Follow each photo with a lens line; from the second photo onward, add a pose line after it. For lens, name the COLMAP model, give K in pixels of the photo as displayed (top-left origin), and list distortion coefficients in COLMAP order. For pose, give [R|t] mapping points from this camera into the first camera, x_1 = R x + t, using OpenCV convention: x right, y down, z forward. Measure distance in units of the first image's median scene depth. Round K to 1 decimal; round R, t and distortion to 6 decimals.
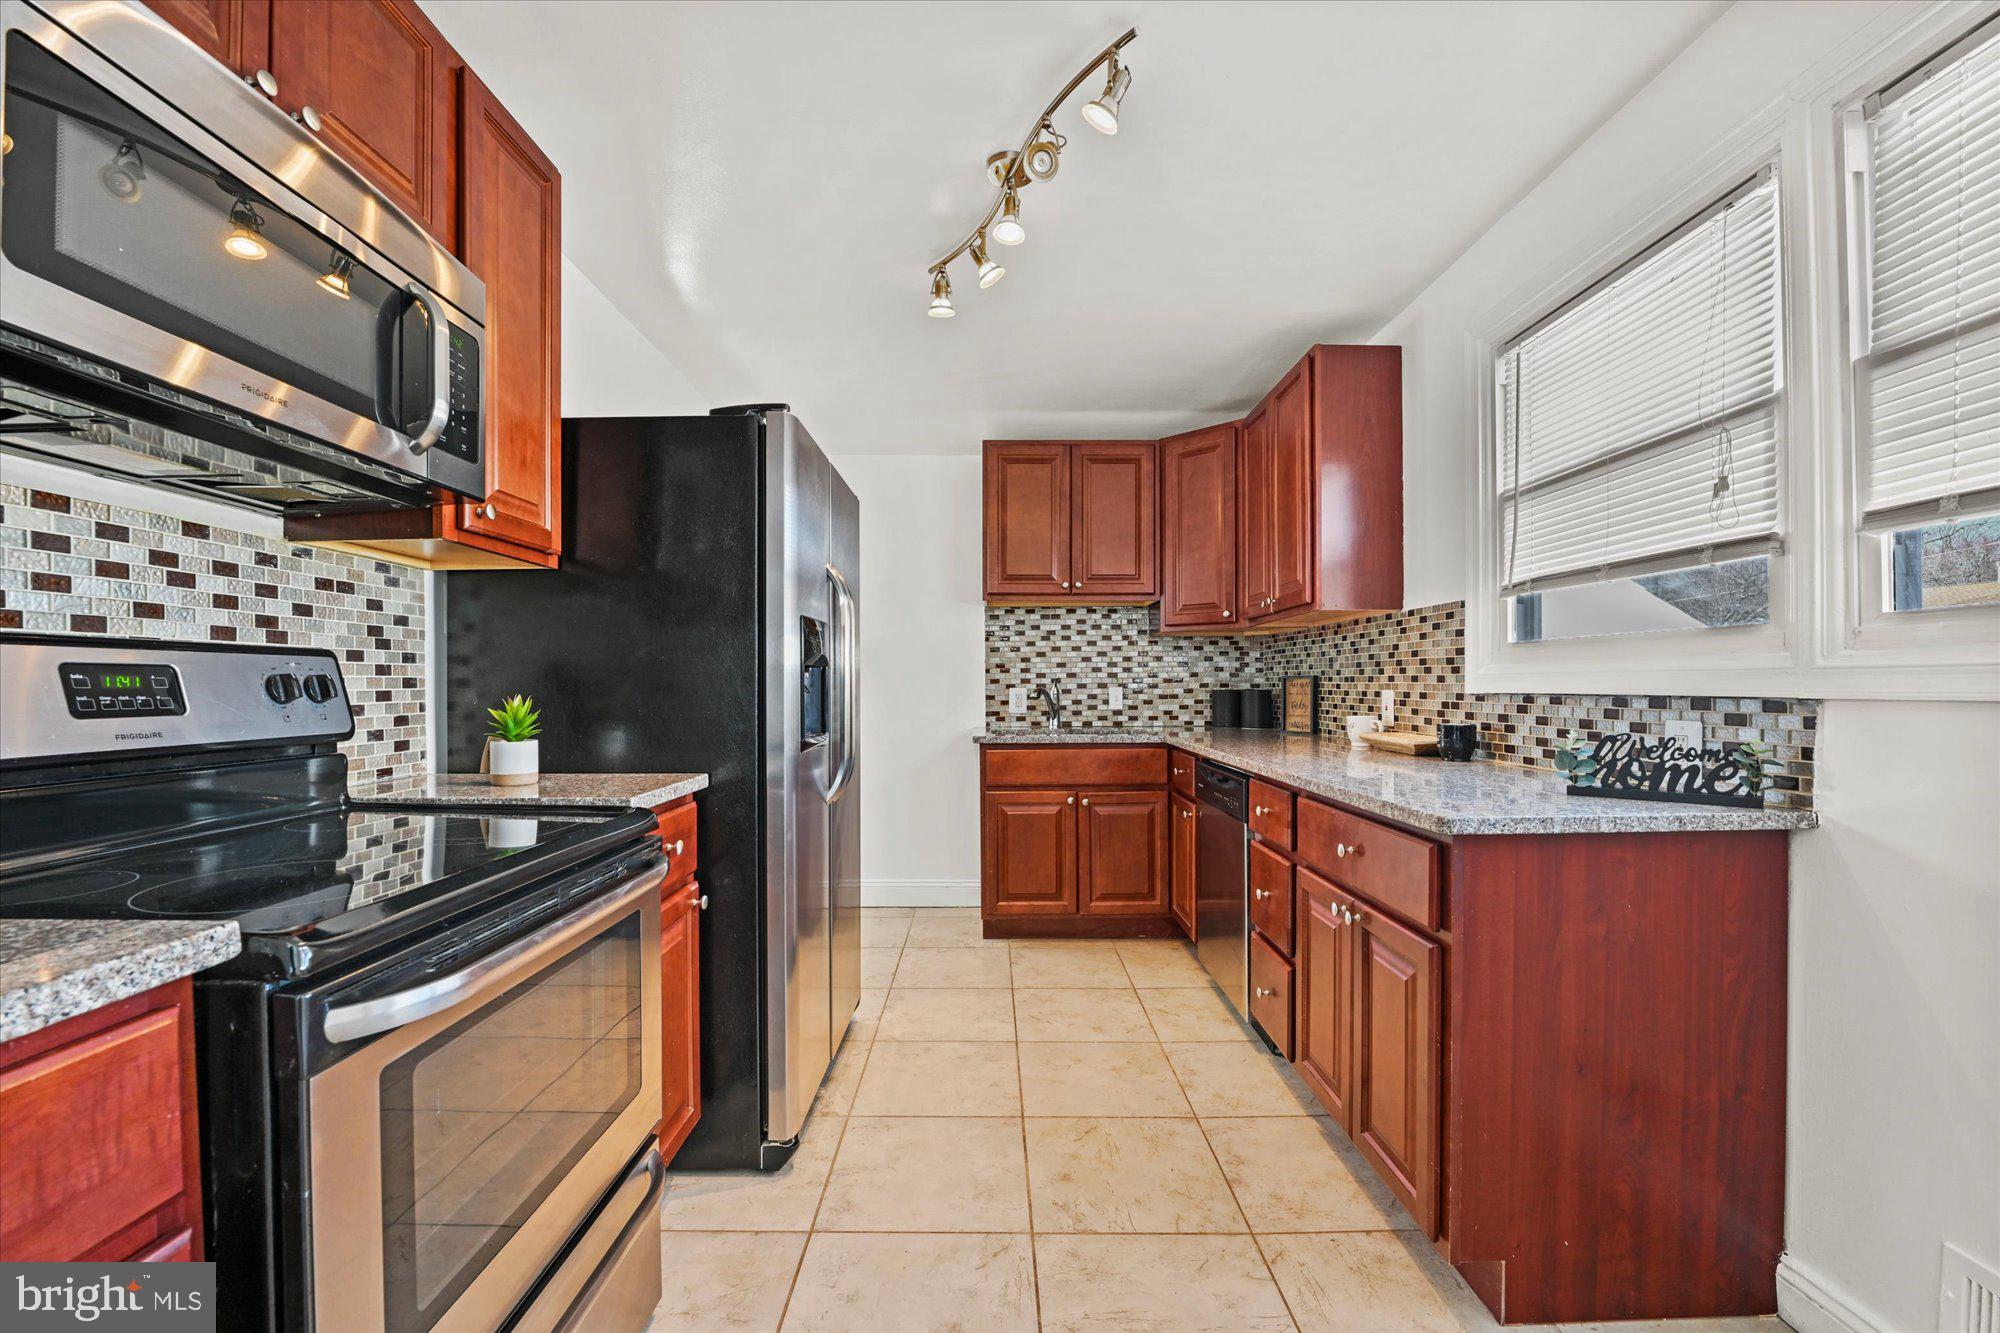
lens RADIAL K [[823.7, 0, 1000.6], [0, 823.7, 693.2], [0, 0, 1]] dist [-0.022478, 0.000089]
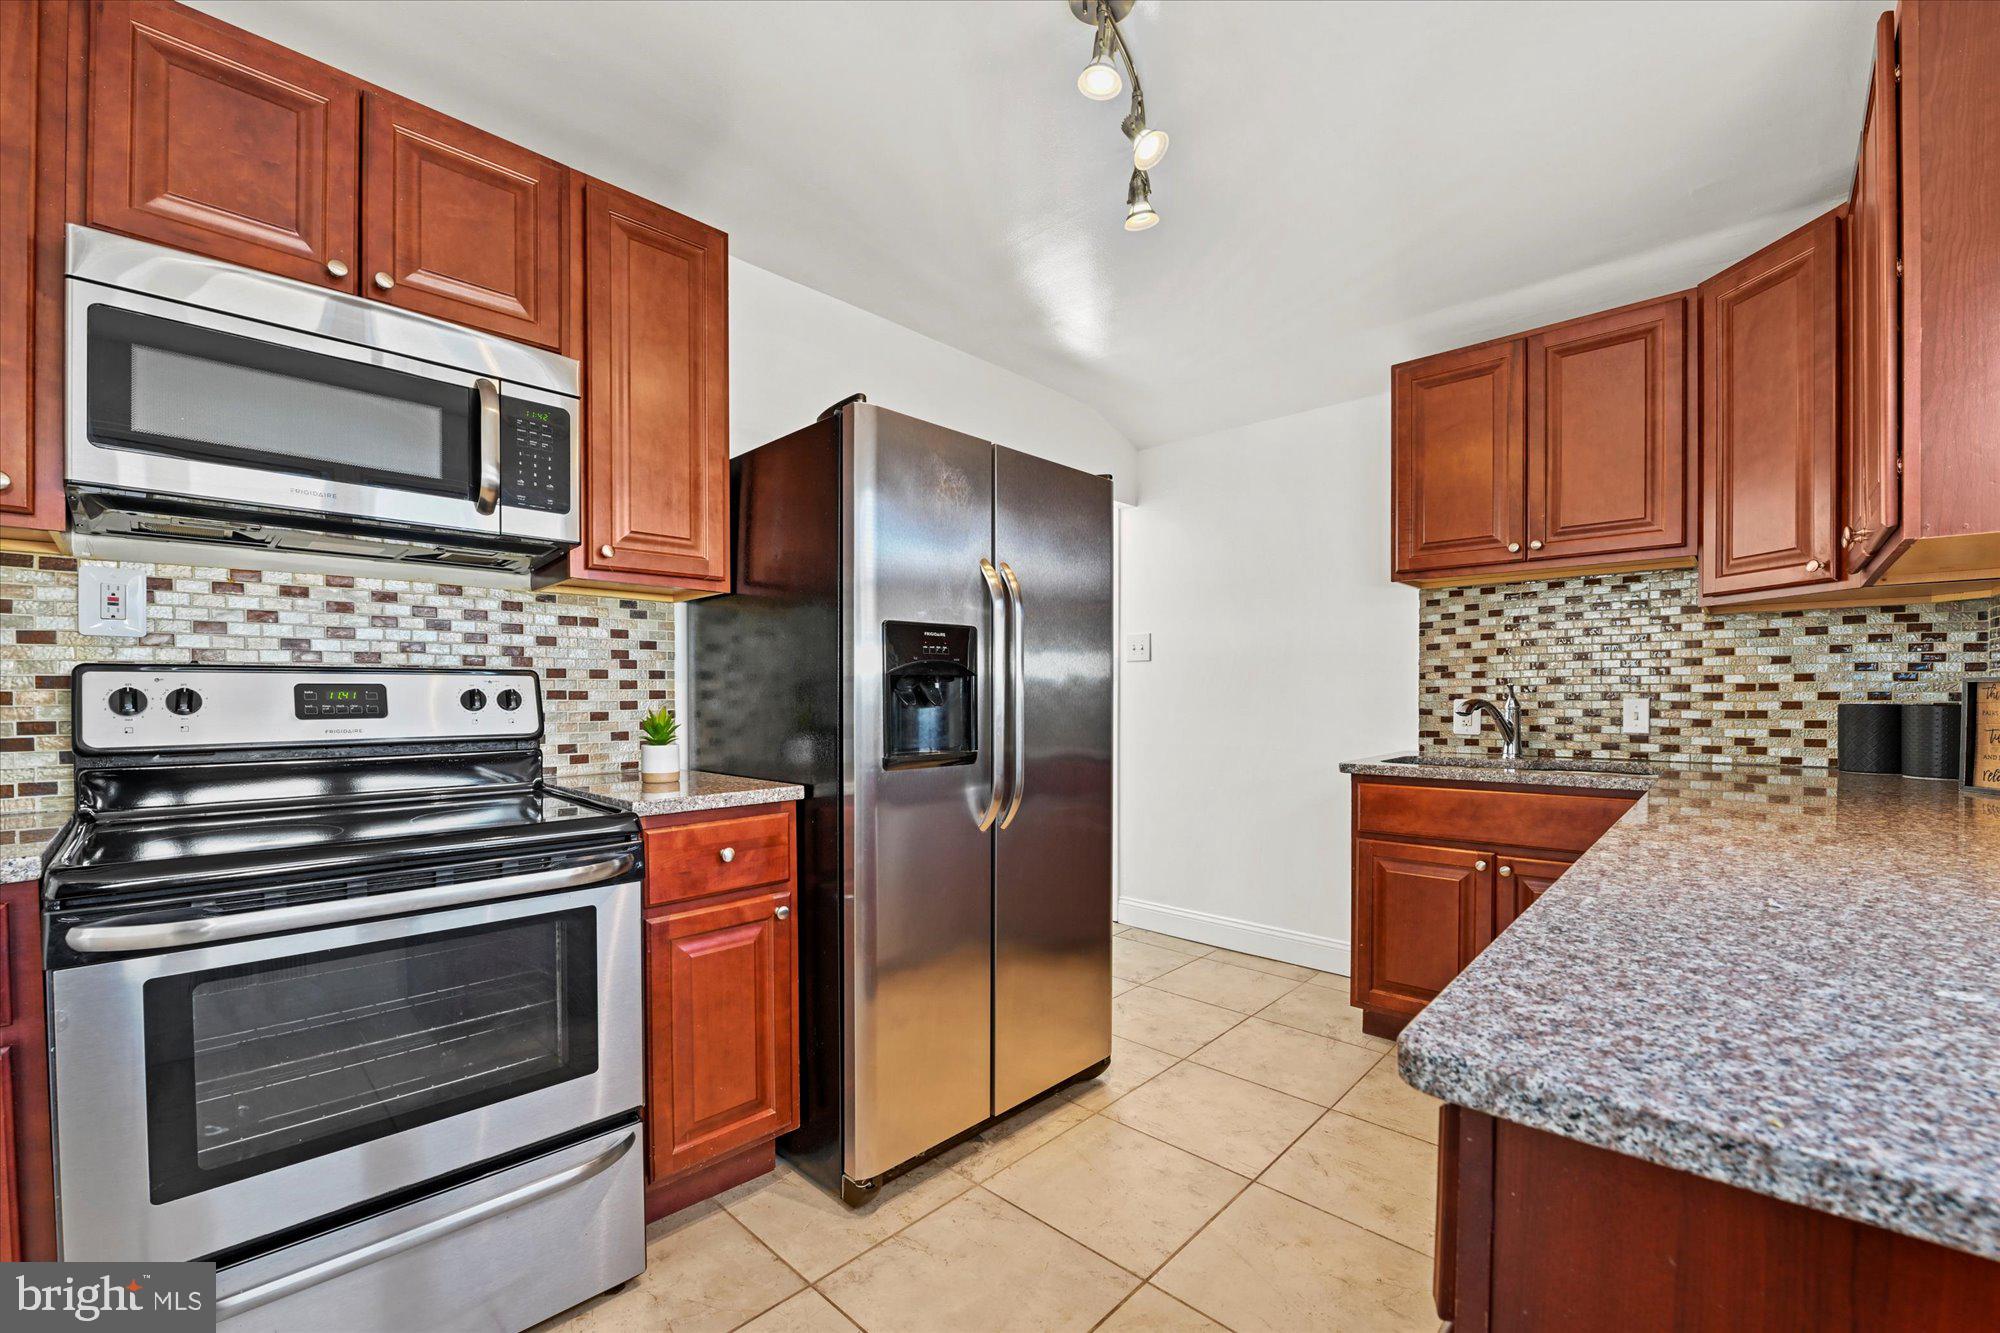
lens RADIAL K [[829.4, 0, 997.1], [0, 829.4, 714.1], [0, 0, 1]] dist [-0.023831, -0.000073]
pose [[0.711610, 0.015648, -0.702400, 0.253073], [-0.005582, 0.999846, 0.016619, -0.003330], [0.702552, -0.007906, 0.711588, 0.219821]]
